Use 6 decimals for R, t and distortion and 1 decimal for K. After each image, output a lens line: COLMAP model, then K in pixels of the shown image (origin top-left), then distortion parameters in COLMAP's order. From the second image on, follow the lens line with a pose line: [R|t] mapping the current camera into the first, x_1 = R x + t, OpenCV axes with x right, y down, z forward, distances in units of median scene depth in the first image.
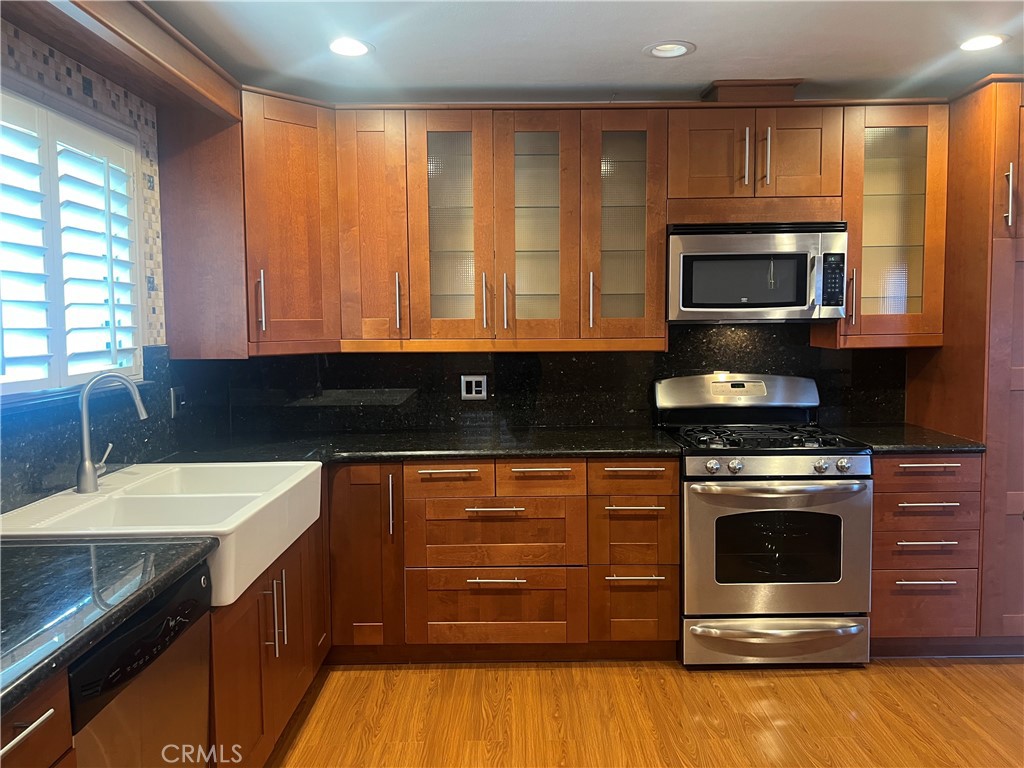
lens RADIAL K [[773.8, 0, 512.0], [0, 773.8, 384.0], [0, 0, 1]] dist [0.049041, -0.068257]
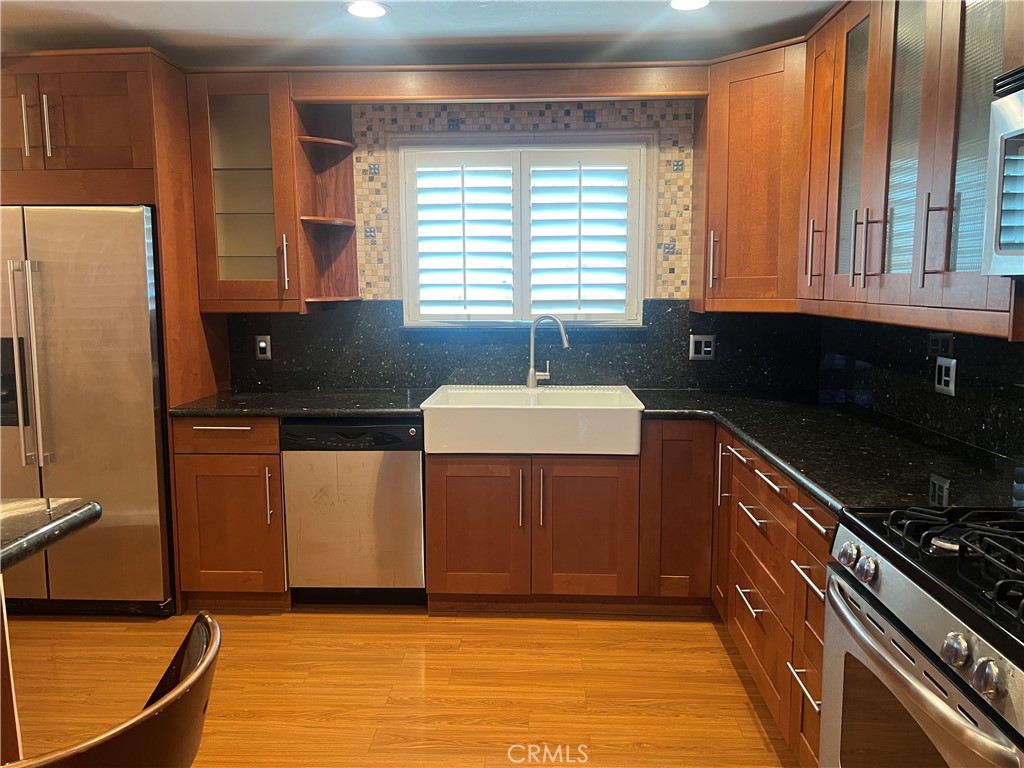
lens RADIAL K [[777.0, 0, 505.4], [0, 777.0, 378.6], [0, 0, 1]] dist [0.069420, -0.000005]
pose [[-0.047039, 0.128527, -0.990590, 0.807252], [-0.076187, 0.988337, 0.131853, -0.067416], [0.995983, 0.081672, -0.036699, 0.788708]]
